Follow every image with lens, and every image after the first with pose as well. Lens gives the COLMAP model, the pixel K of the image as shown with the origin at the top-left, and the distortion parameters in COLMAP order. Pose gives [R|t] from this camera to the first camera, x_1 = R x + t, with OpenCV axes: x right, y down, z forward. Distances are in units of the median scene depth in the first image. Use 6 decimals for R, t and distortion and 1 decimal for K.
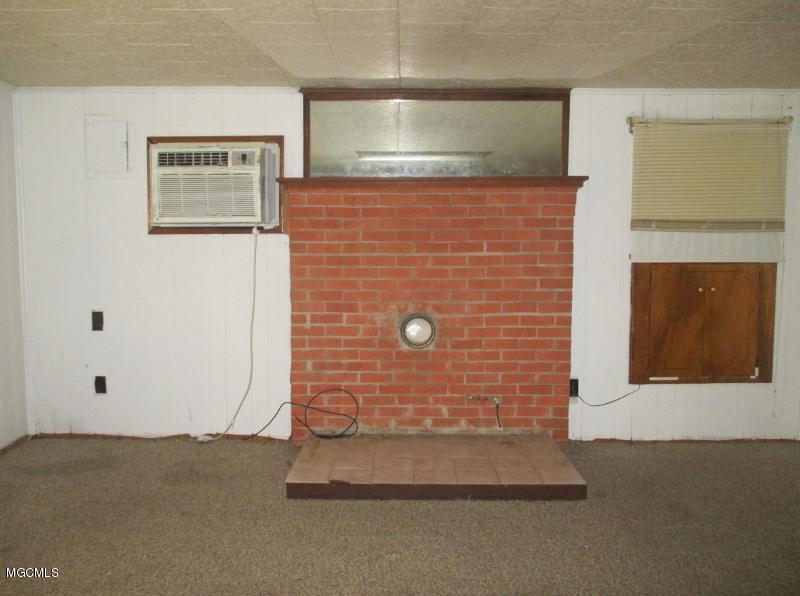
lens RADIAL K [[675.2, 0, 393.9], [0, 675.2, 300.3], [0, 0, 1]] dist [-0.033857, 0.014609]
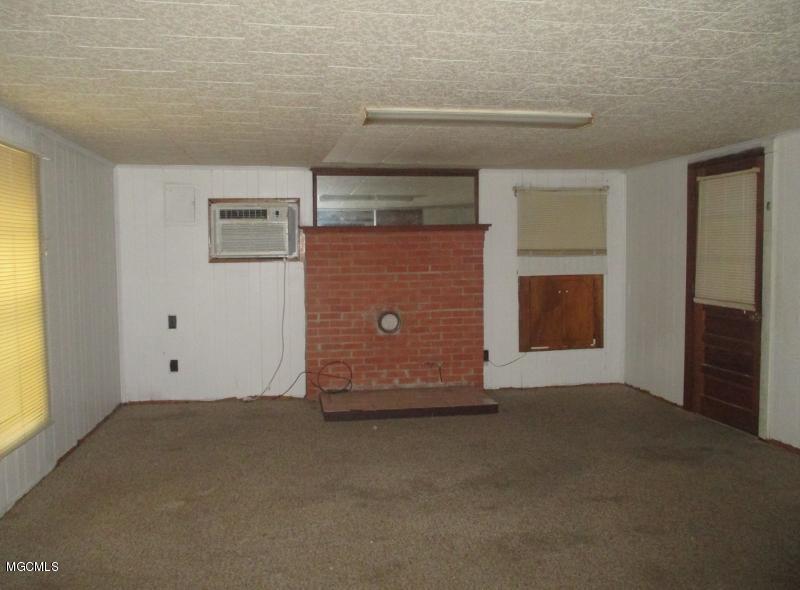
lens RADIAL K [[675.2, 0, 401.8], [0, 675.2, 291.5], [0, 0, 1]] dist [-0.033857, 0.014609]
pose [[0.985309, -0.021476, 0.169428, -0.198369], [0.027047, 0.999164, -0.030643, 0.022824], [-0.168628, 0.034776, 0.985066, -0.549043]]
